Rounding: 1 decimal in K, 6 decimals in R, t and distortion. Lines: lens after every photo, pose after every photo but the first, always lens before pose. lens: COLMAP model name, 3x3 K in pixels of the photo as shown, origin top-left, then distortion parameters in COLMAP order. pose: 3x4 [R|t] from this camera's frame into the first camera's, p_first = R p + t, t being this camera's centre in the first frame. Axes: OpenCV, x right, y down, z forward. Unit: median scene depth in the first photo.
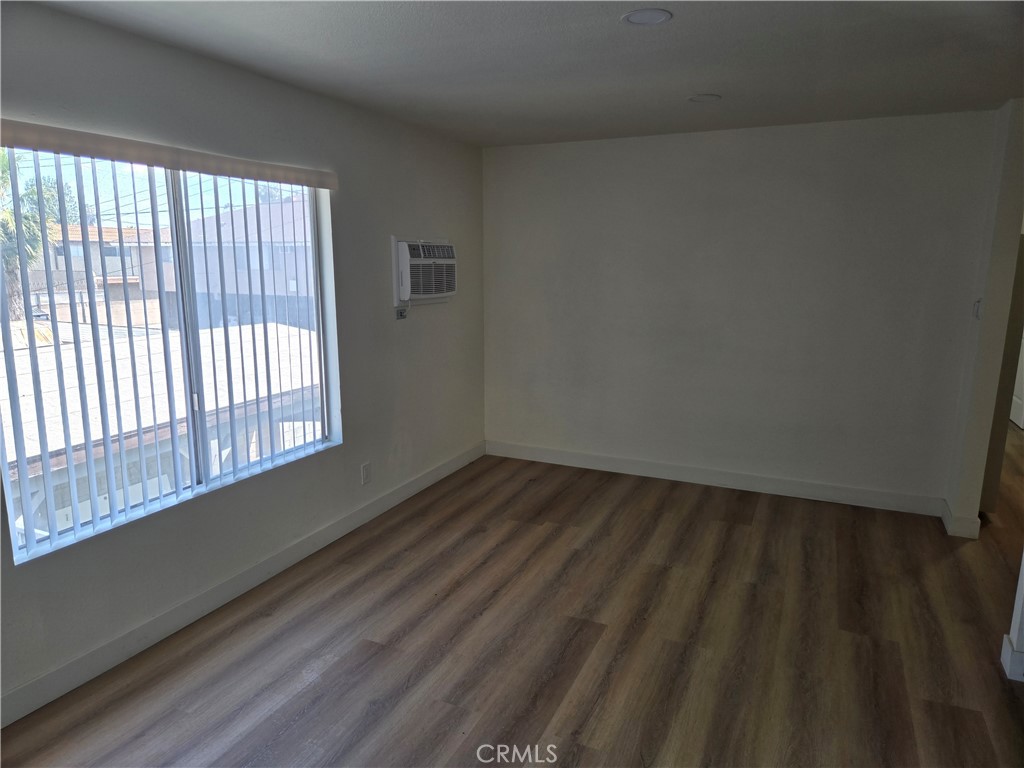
lens RADIAL K [[697.0, 0, 509.8], [0, 697.0, 377.5], [0, 0, 1]] dist [0.065761, -0.063514]
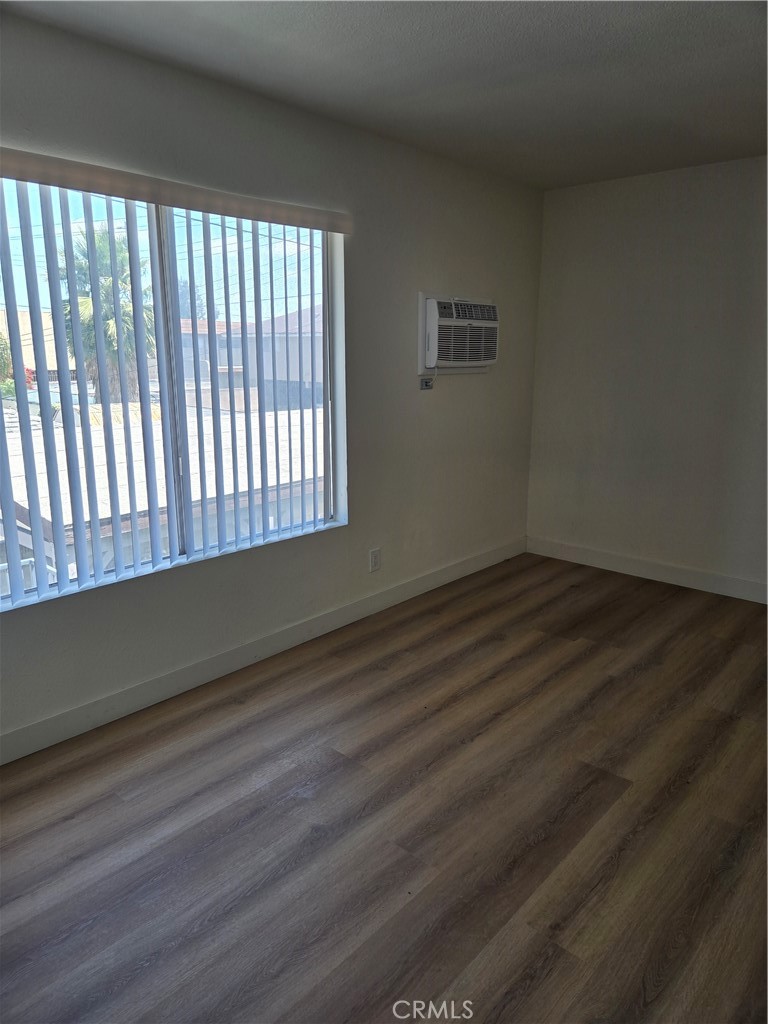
lens RADIAL K [[697.0, 0, 384.0], [0, 697.0, 512.0], [0, 0, 1]] dist [0.065761, -0.063514]
pose [[0.954121, 0.066548, -0.291933, 0.073132], [-0.049778, 0.996675, 0.064510, 0.019129], [0.295256, -0.047018, 0.954261, 0.170739]]
